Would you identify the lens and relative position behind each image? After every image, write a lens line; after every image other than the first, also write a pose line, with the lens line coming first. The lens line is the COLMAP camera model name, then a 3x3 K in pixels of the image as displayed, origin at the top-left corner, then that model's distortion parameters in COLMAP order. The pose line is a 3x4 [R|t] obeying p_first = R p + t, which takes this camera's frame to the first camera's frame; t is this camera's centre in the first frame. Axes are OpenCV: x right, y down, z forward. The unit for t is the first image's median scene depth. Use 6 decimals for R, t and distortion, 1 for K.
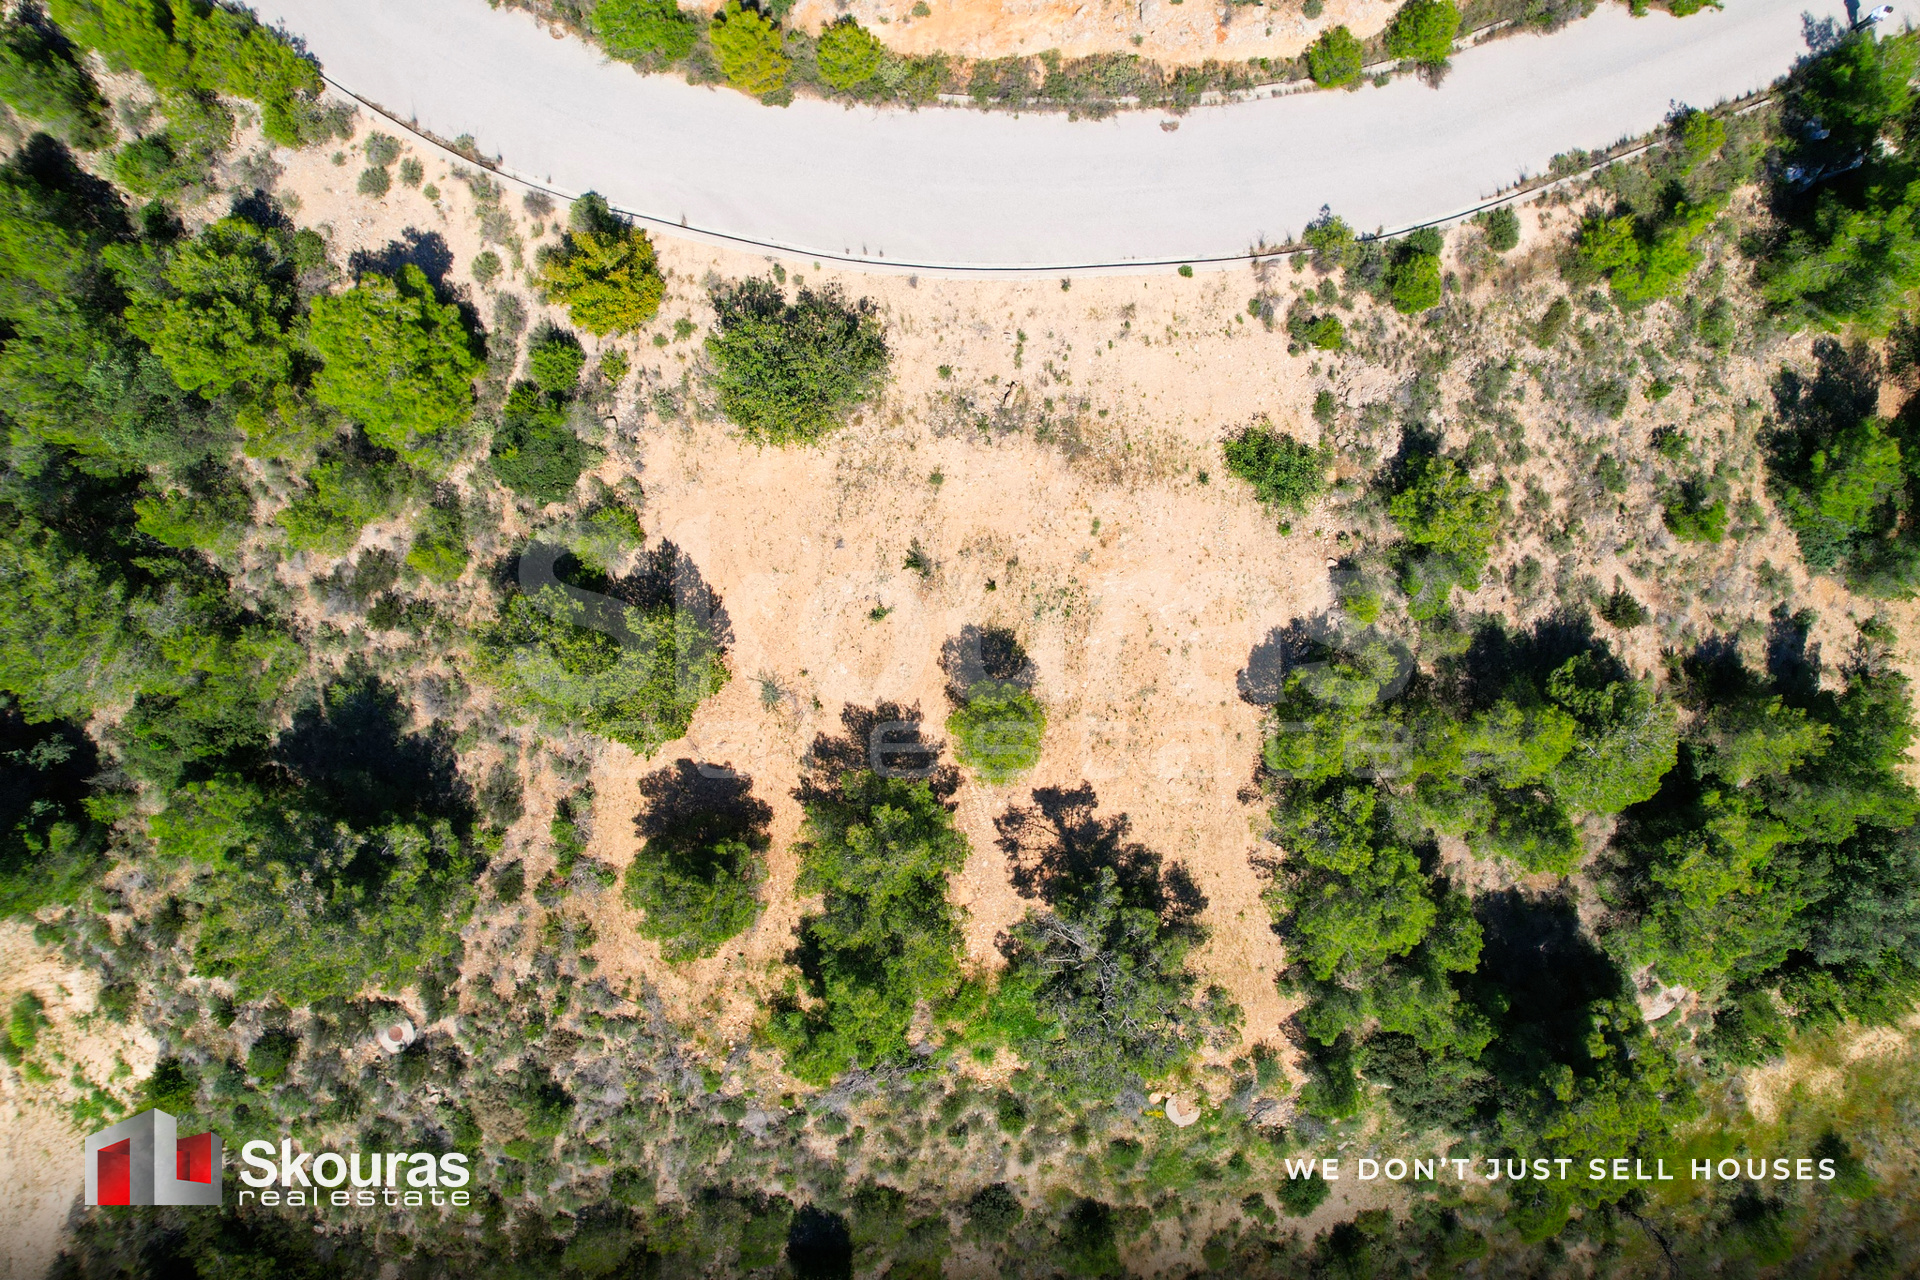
lens RADIAL K [[1195.8, 0, 968.0], [0, 1195.8, 643.6], [0, 0, 1]] dist [-0.083647, 0.073728]
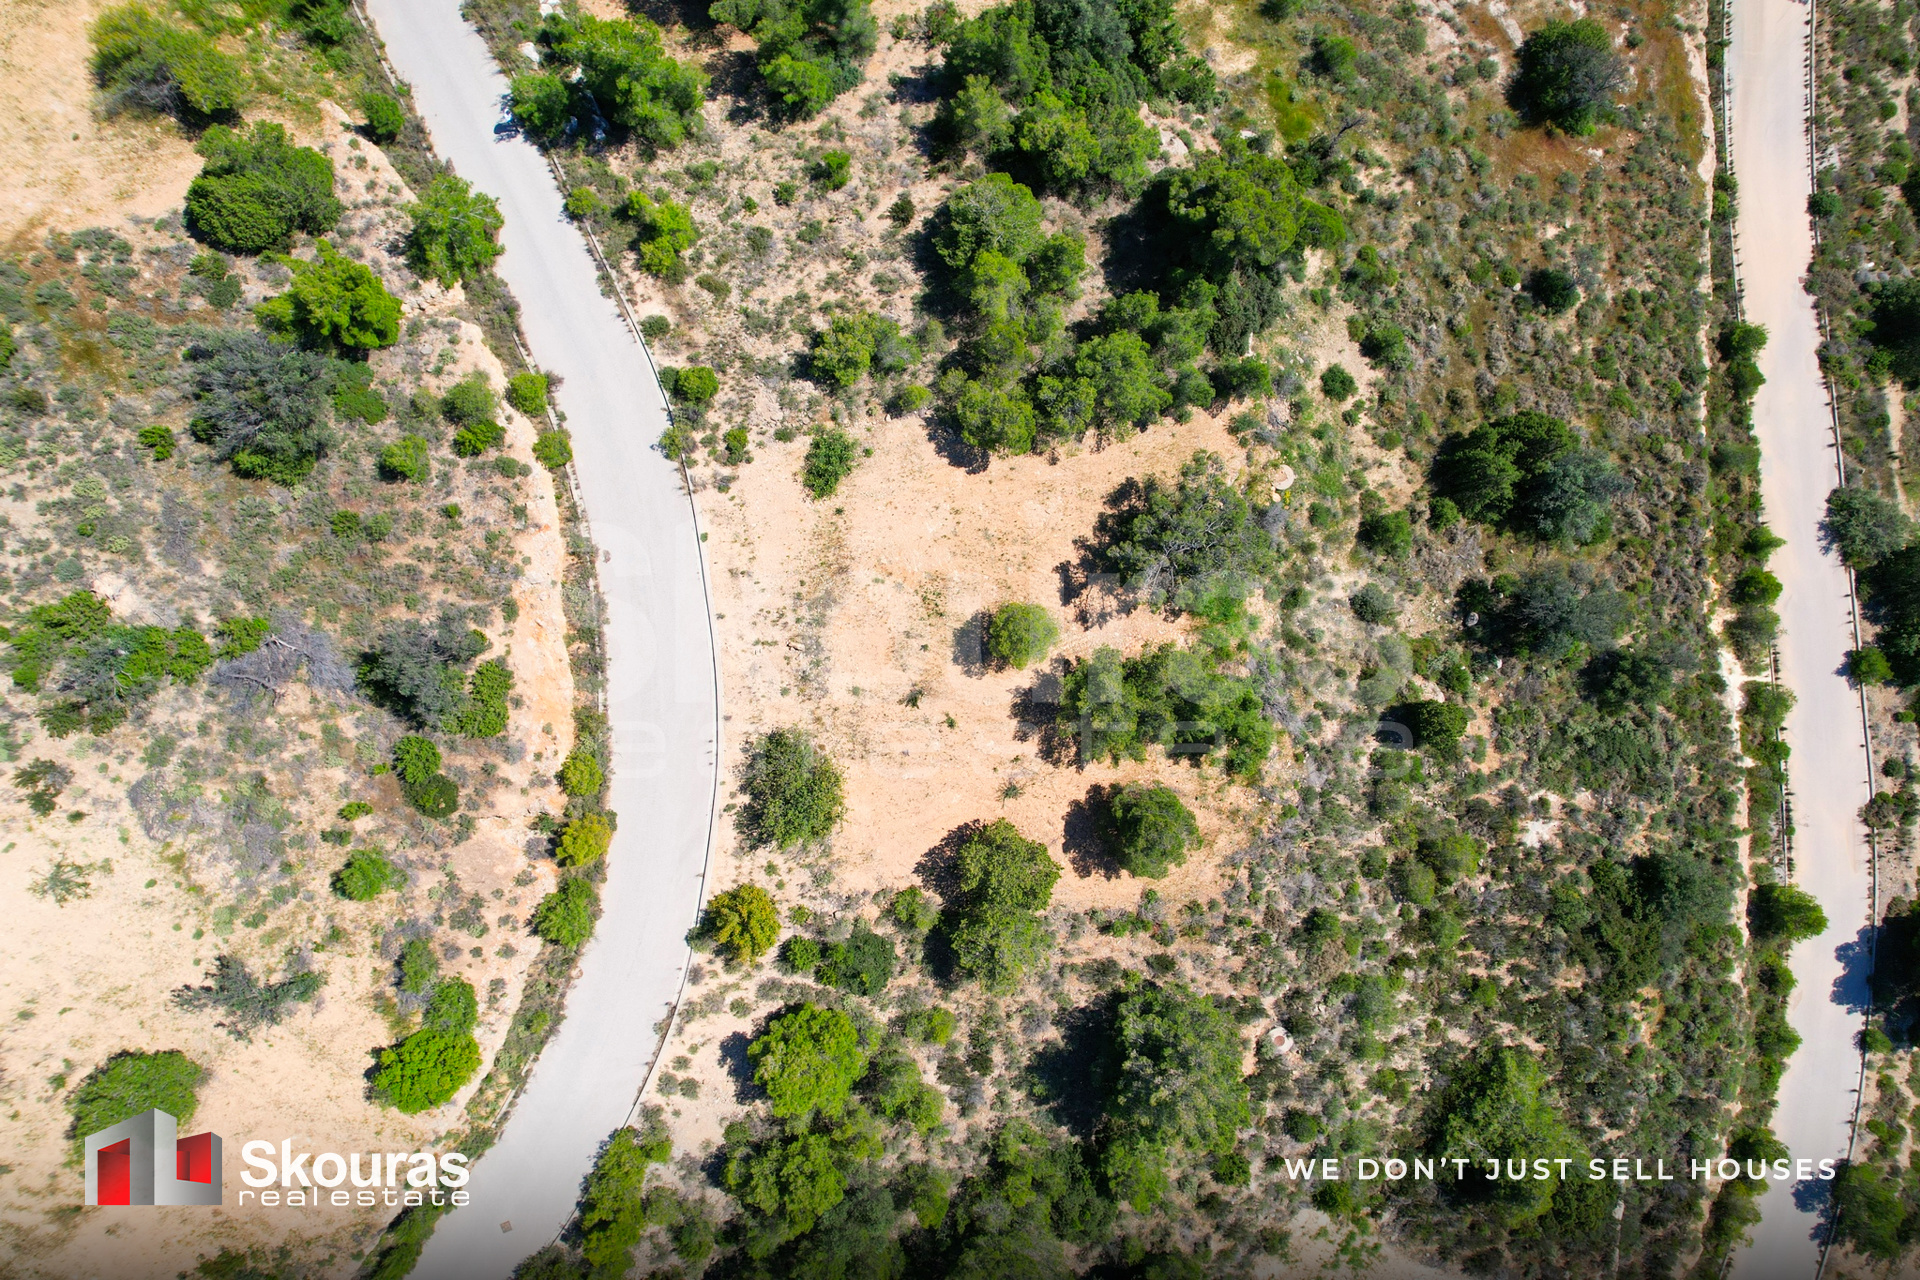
lens RADIAL K [[1189.6, 0, 973.5], [0, 1189.6, 644.9], [0, 0, 1]] dist [-0.062777, 0.039691]
pose [[-0.090357, -0.995832, 0.012396, -0.000664], [0.995900, -0.090295, 0.005438, 0.003873], [-0.004296, 0.012837, 0.999908, -0.462018]]
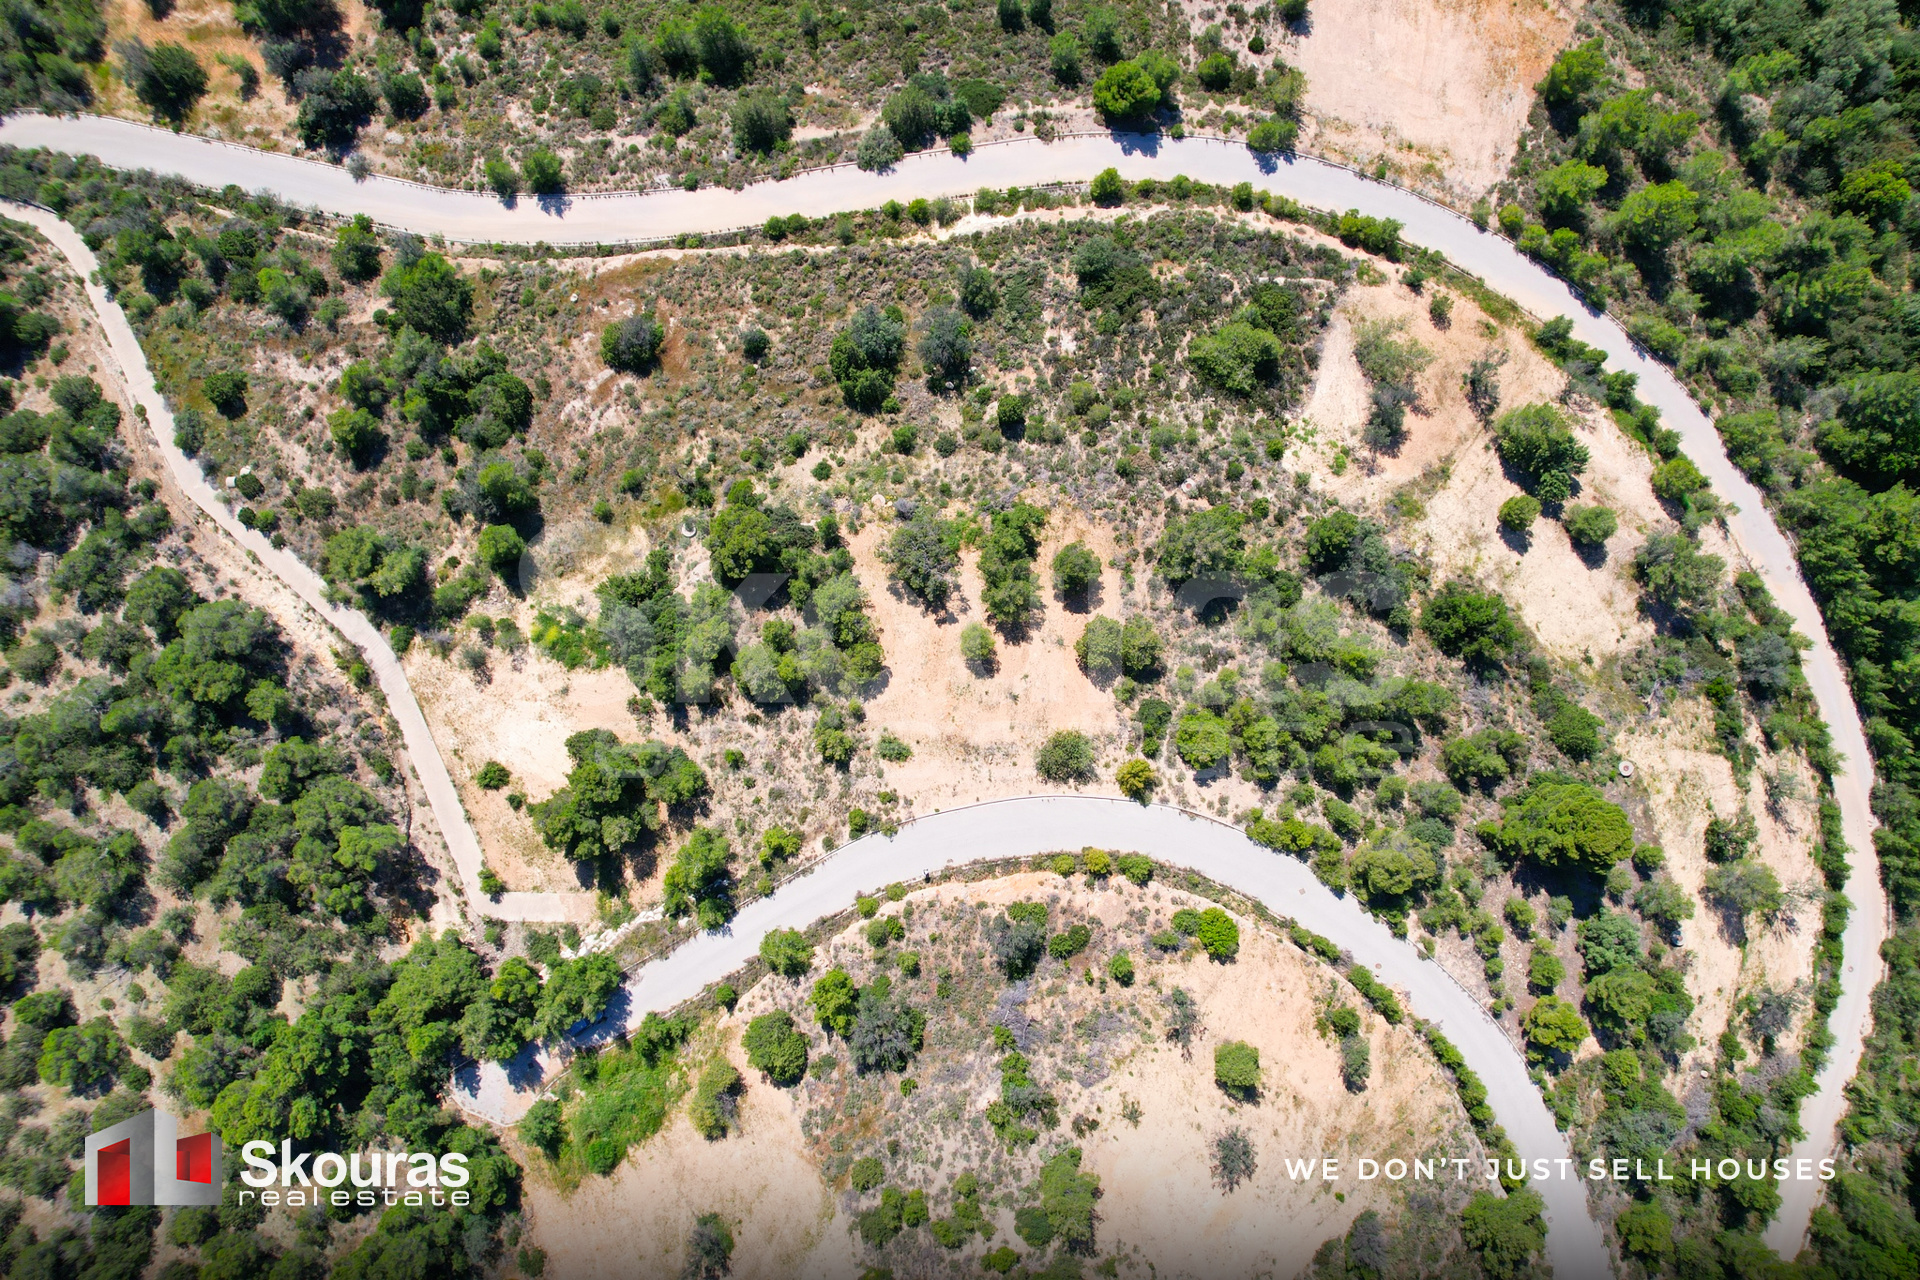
lens RADIAL K [[1221.6, 0, 965.1], [0, 1221.6, 639.4], [0, 0, 1]] dist [-0.065196, 0.048446]
pose [[-0.988501, 0.151214, 0.001060, 0.046920], [-0.151153, -0.988258, 0.022316, 0.019085], [0.004422, 0.021899, 0.999750, -1.836200]]
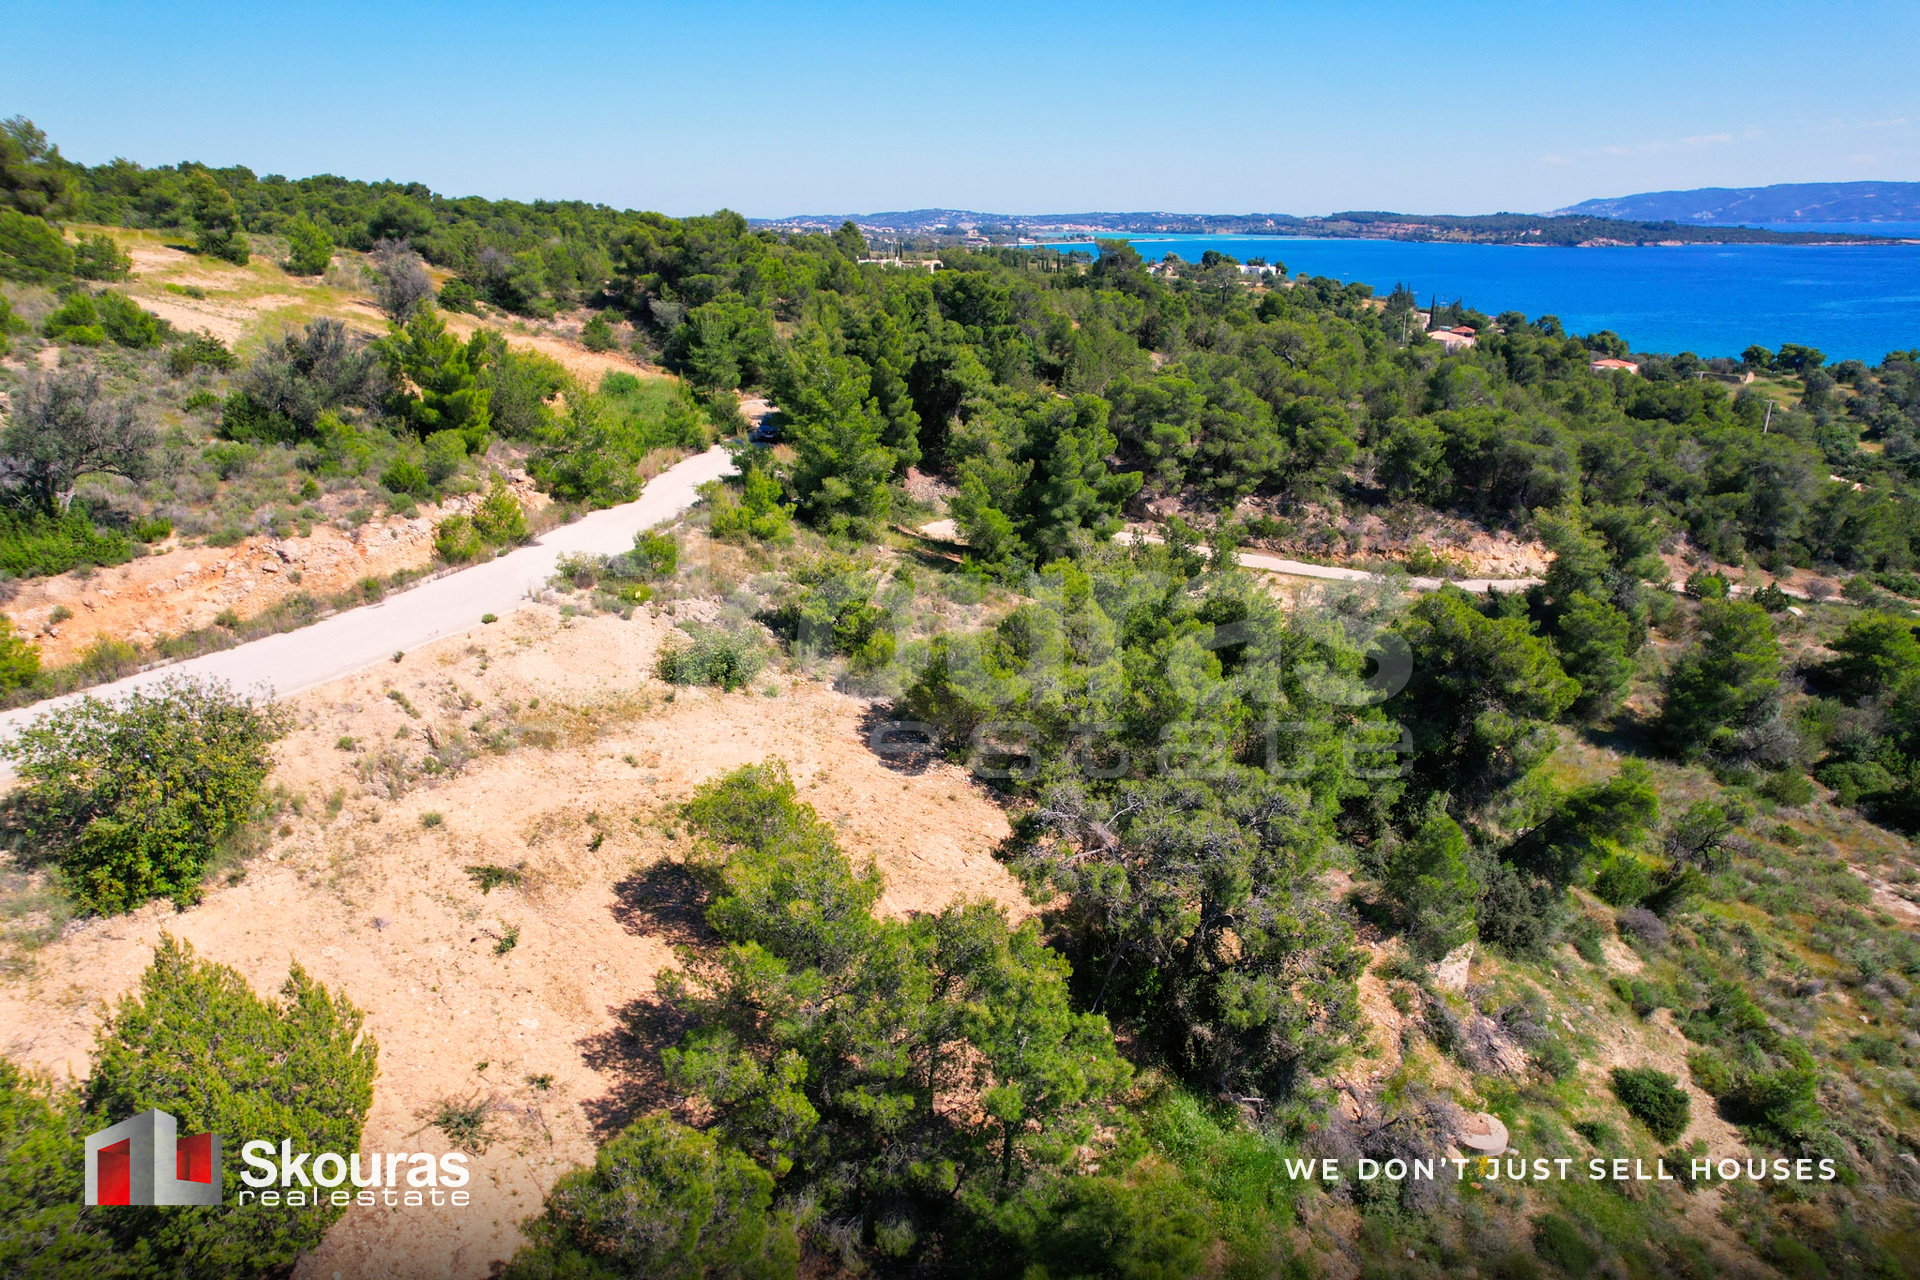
lens RADIAL K [[1221.6, 0, 965.1], [0, 1221.6, 639.4], [0, 0, 1]] dist [-0.065196, 0.048446]
pose [[0.458867, -0.297316, 0.837284, -0.454615], [0.888504, 0.155033, -0.431886, 0.447272], [-0.001400, 0.942108, 0.335306, 0.630923]]
